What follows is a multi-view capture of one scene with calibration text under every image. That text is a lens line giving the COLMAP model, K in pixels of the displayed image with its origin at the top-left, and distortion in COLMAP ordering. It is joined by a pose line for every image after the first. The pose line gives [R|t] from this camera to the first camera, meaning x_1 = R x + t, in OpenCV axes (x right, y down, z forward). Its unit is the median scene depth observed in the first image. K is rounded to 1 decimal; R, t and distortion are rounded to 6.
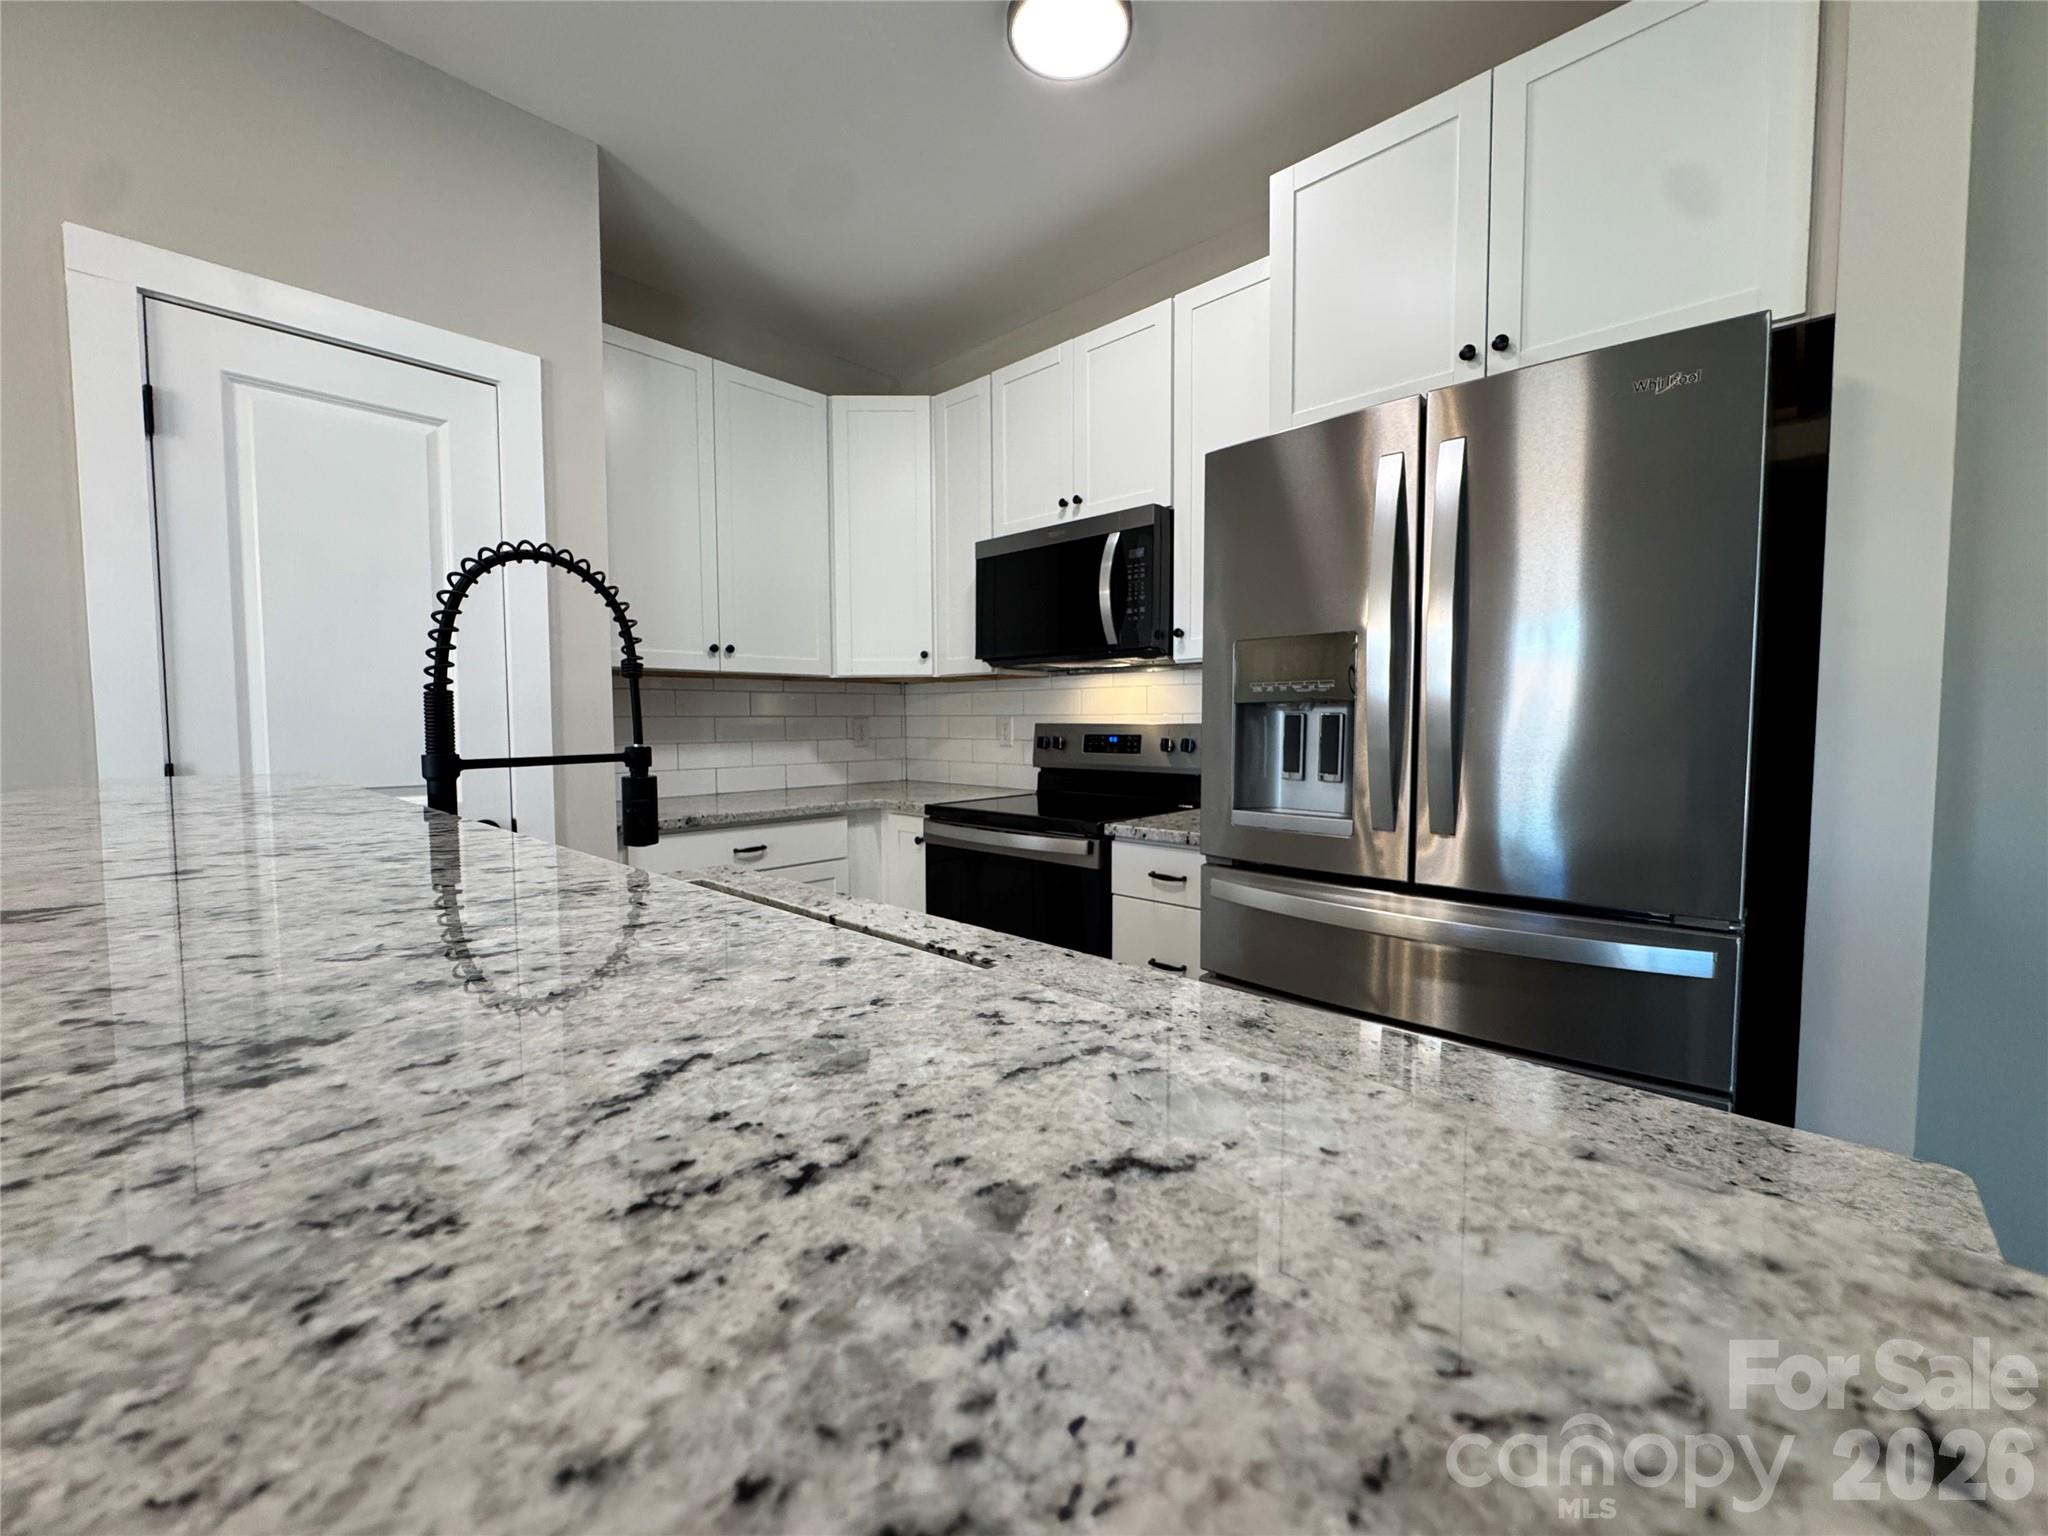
lens RADIAL K [[813.5, 0, 1022.3], [0, 813.5, 765.5], [0, 0, 1]] dist [-0.003178, 0.001175]
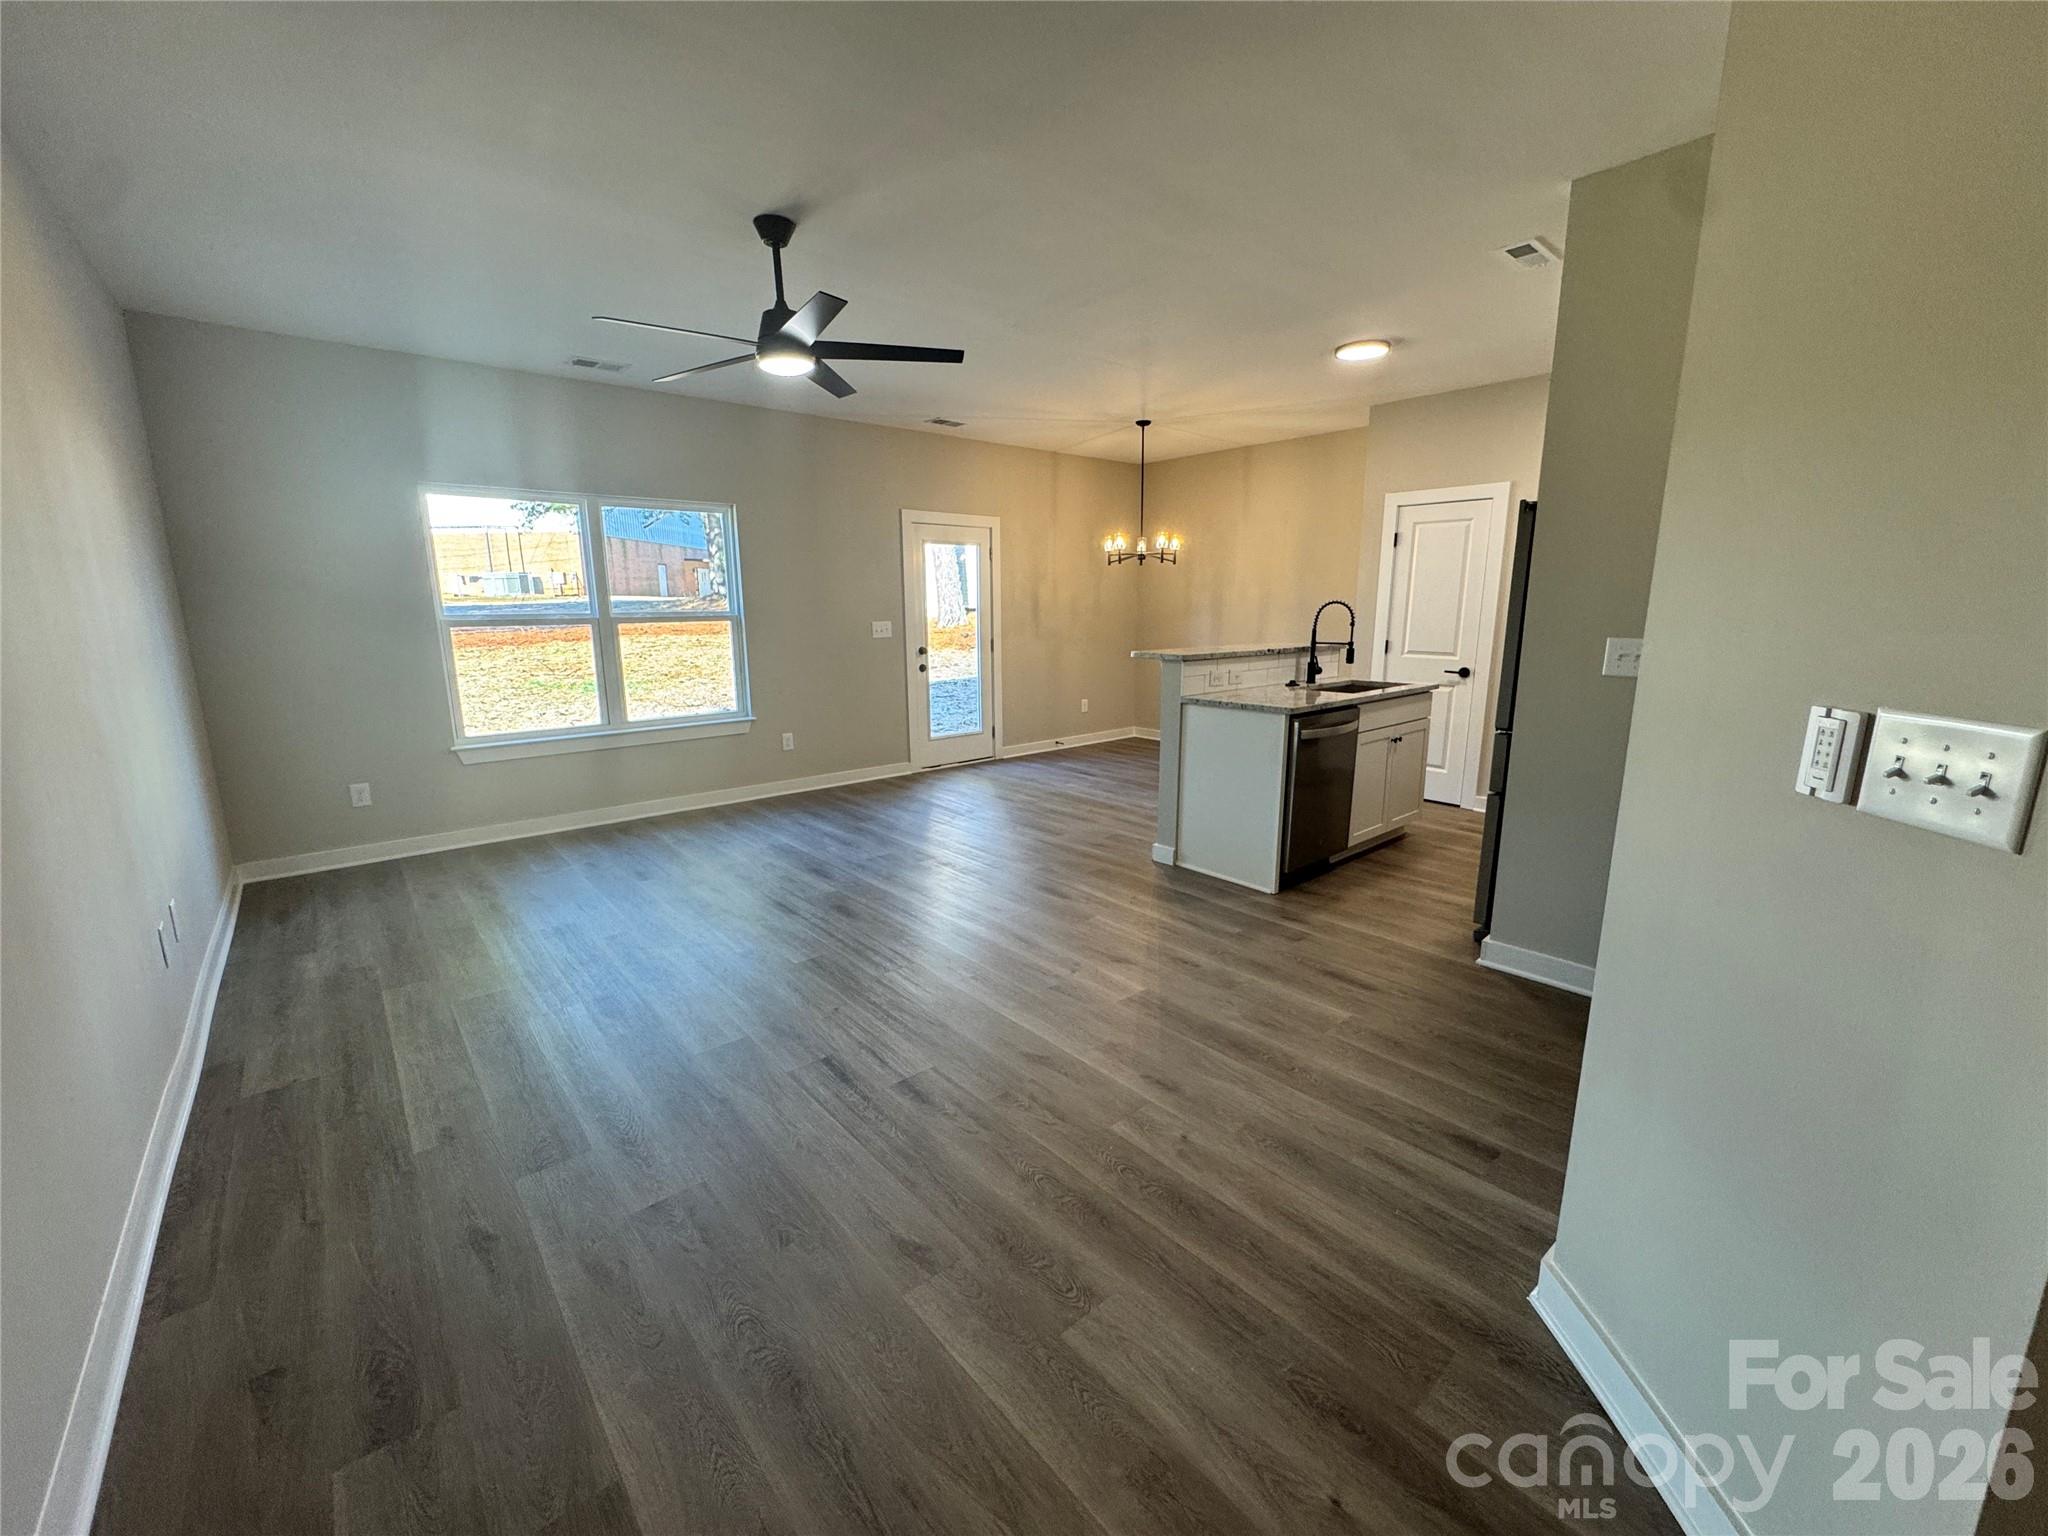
lens RADIAL K [[813.5, 0, 1018.0], [0, 813.5, 764.0], [0, 0, 1]] dist [-0.003178, 0.001175]
pose [[-0.099561, 0.199634, -0.974799, 1.663705], [-0.049175, 0.977483, 0.205206, -0.076631], [0.993816, 0.068366, -0.087502, -0.159659]]
